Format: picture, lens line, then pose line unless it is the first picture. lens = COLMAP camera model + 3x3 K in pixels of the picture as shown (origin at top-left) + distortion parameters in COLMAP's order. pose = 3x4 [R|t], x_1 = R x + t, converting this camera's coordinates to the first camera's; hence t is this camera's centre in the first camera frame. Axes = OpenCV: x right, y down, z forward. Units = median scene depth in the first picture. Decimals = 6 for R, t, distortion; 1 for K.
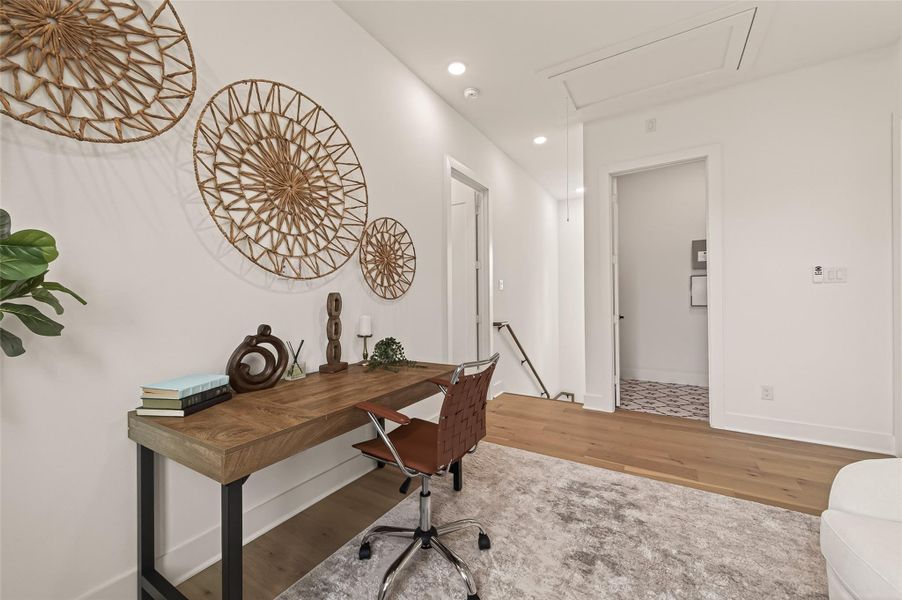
lens RADIAL K [[355.1, 0, 453.9], [0, 355.1, 293.5], [0, 0, 1]] dist [0.001126, -0.000219]
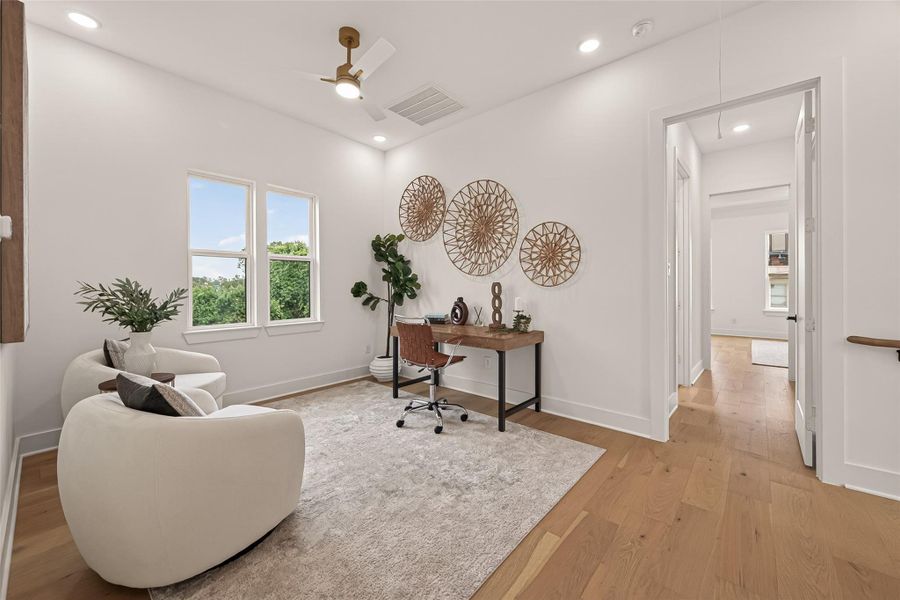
lens RADIAL K [[354.3, 0, 452.8], [0, 354.3, 293.5], [0, 0, 1]] dist [0.001126, -0.000219]
pose [[-0.179565, 0.024121, -0.983450, 1.380827], [0.011434, 0.999683, 0.022431, 0.011677], [0.983680, -0.007216, -0.179784, 1.093583]]
